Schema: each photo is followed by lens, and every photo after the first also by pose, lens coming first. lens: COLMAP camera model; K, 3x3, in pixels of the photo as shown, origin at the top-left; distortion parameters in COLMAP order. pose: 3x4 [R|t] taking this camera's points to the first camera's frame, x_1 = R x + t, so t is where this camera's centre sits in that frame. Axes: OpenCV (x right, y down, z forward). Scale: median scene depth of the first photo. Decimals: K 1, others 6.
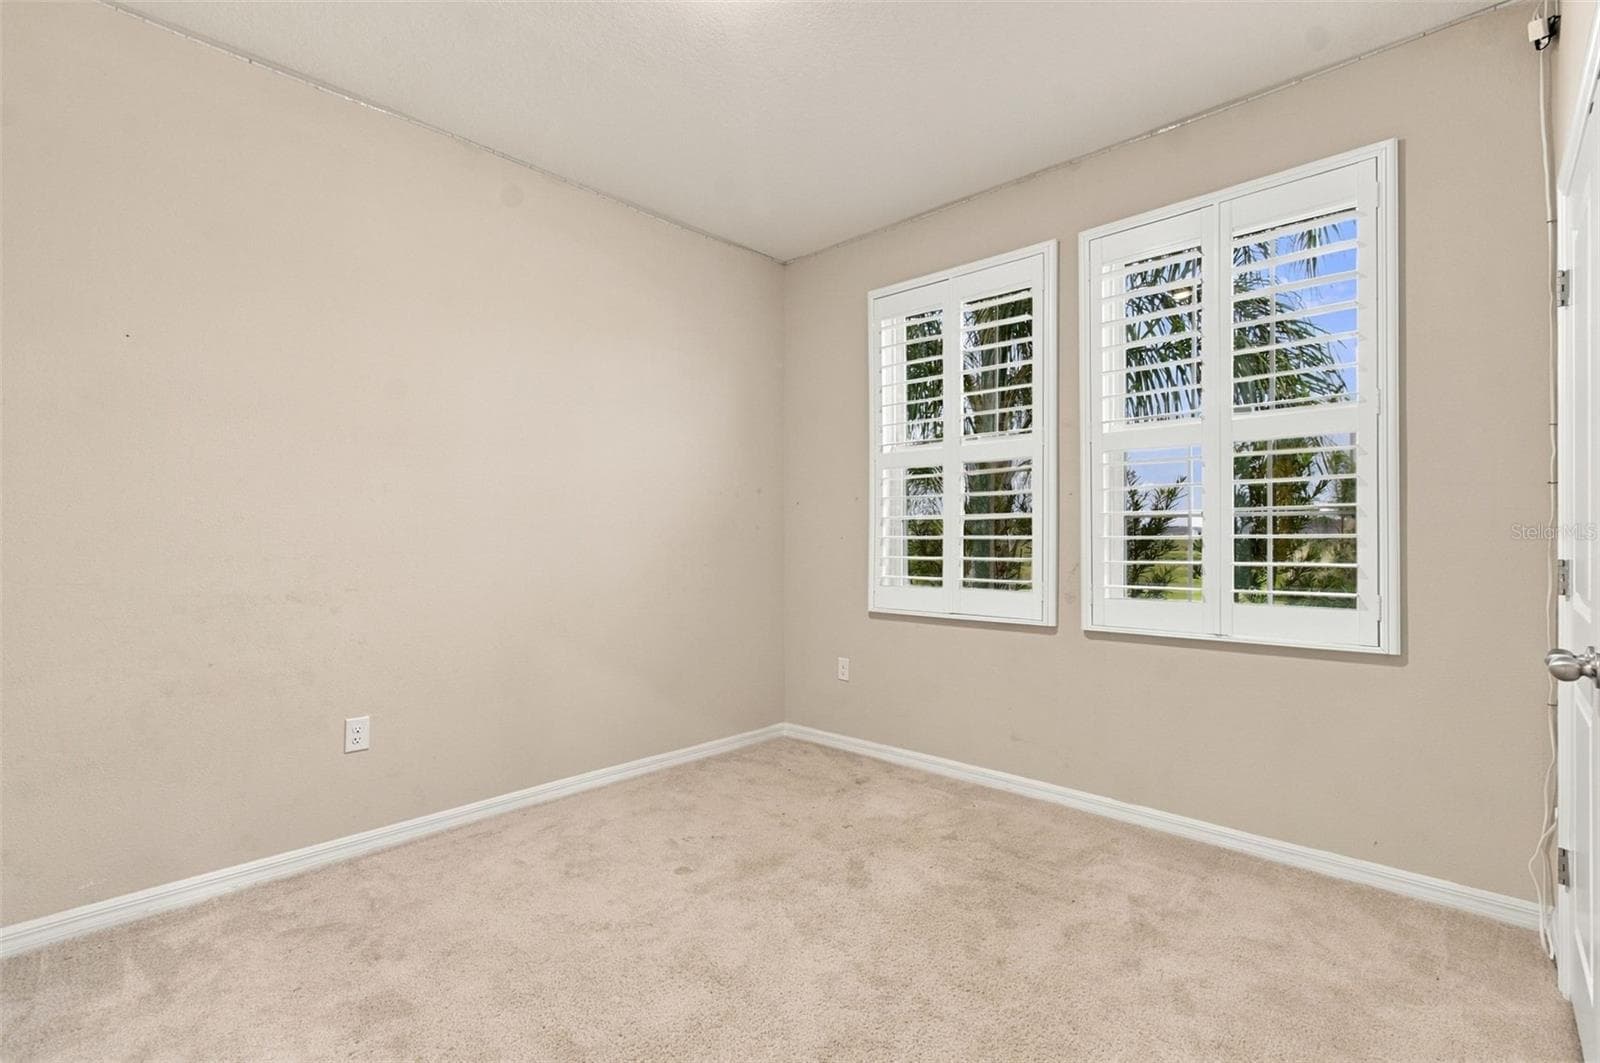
lens RADIAL K [[729.1, 0, 800.0], [0, 729.1, 531.5], [0, 0, 1]] dist [0.000576, 0.000092]
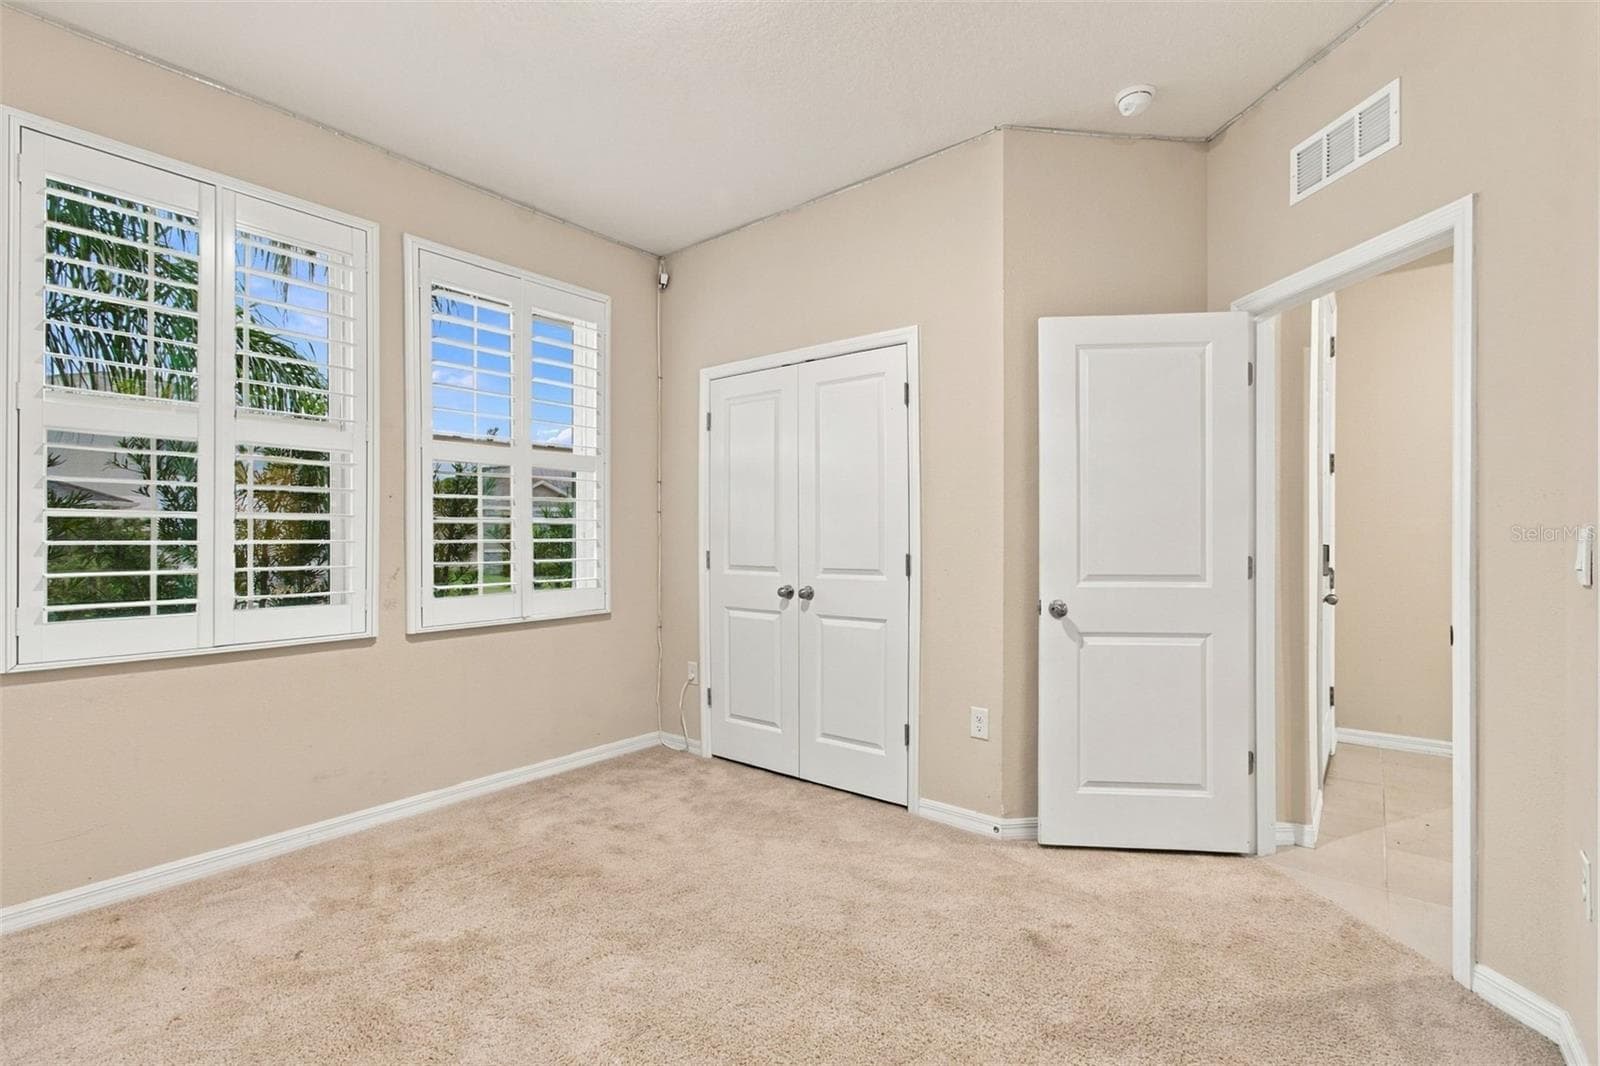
lens RADIAL K [[686.6, 0, 795.8], [0, 686.6, 543.8], [0, 0, 1]] dist [-0.012298, -0.000117]
pose [[-0.083526, -0.003111, 0.996501, -0.577871], [-0.002305, 0.999993, 0.002929, 0.007249], [-0.996503, -0.002052, -0.083533, 0.541683]]
